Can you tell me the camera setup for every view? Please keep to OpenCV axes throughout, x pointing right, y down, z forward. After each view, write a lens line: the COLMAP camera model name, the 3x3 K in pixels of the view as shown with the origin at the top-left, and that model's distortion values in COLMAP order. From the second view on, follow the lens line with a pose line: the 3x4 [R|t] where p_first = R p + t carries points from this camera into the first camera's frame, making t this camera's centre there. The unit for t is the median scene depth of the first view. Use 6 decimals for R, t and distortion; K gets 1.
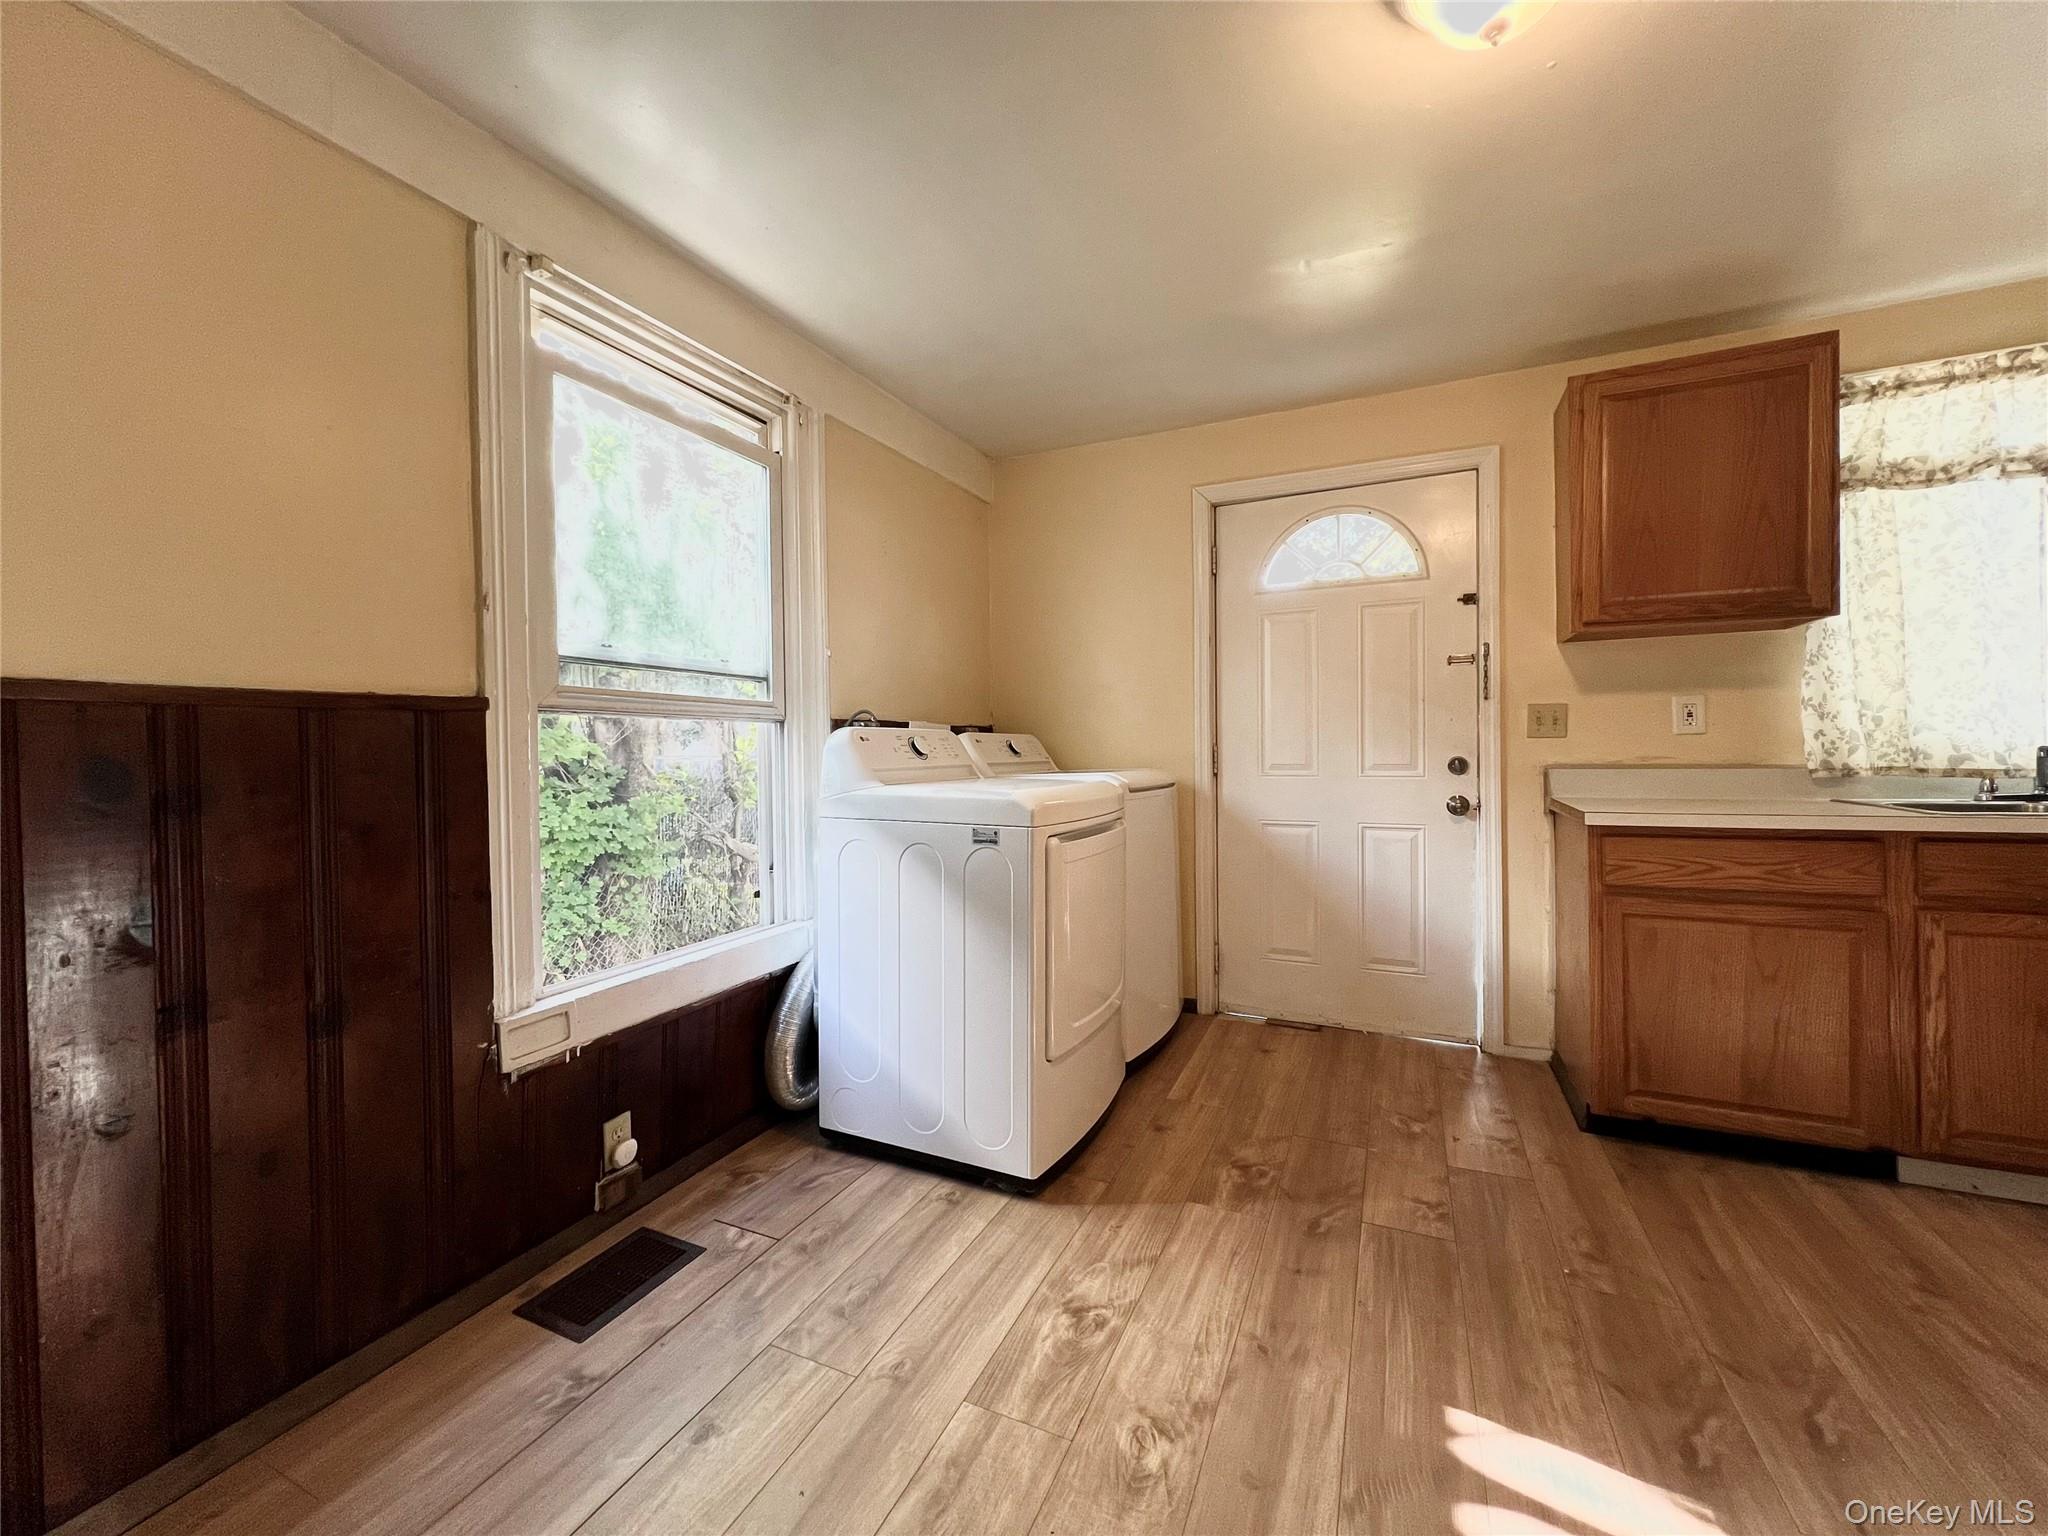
lens RADIAL K [[820.1, 0, 1019.0], [0, 820.1, 762.7], [0, 0, 1]] dist [-0.001535, 0.000143]
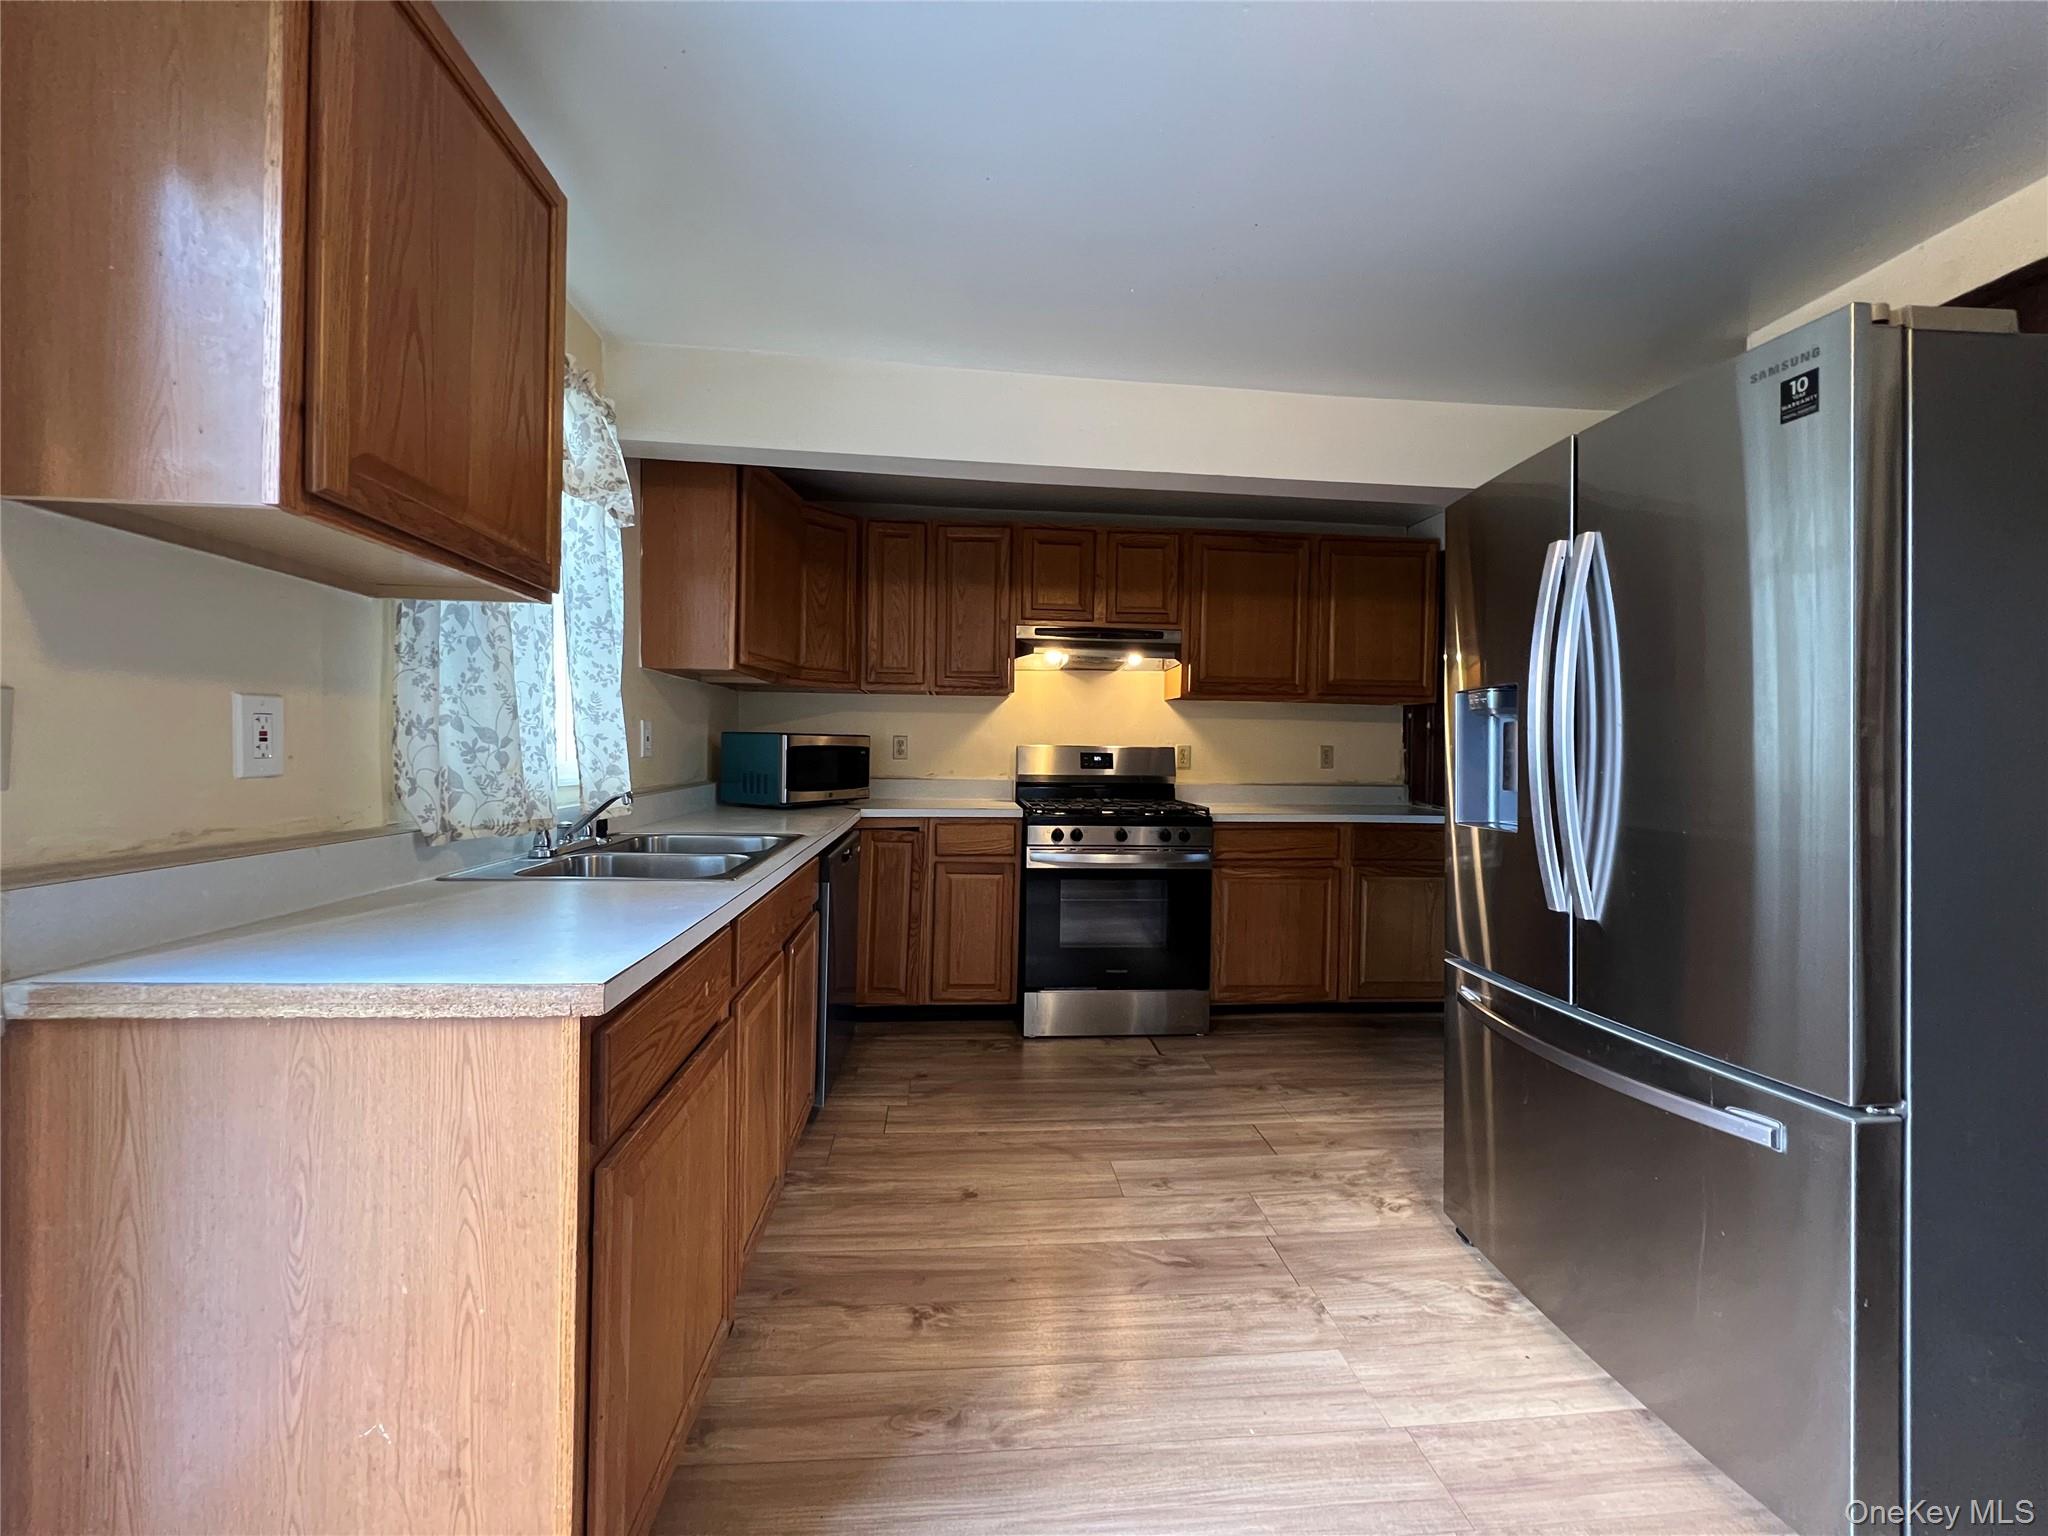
lens RADIAL K [[820.1, 0, 1019.0], [0, 820.1, 762.7], [0, 0, 1]] dist [-0.001535, 0.000143]
pose [[-0.492006, 0.001523, 0.870591, 0.207773], [0.006668, 0.999976, 0.002019, -0.045463], [-0.870567, 0.006799, -0.492004, 0.934781]]
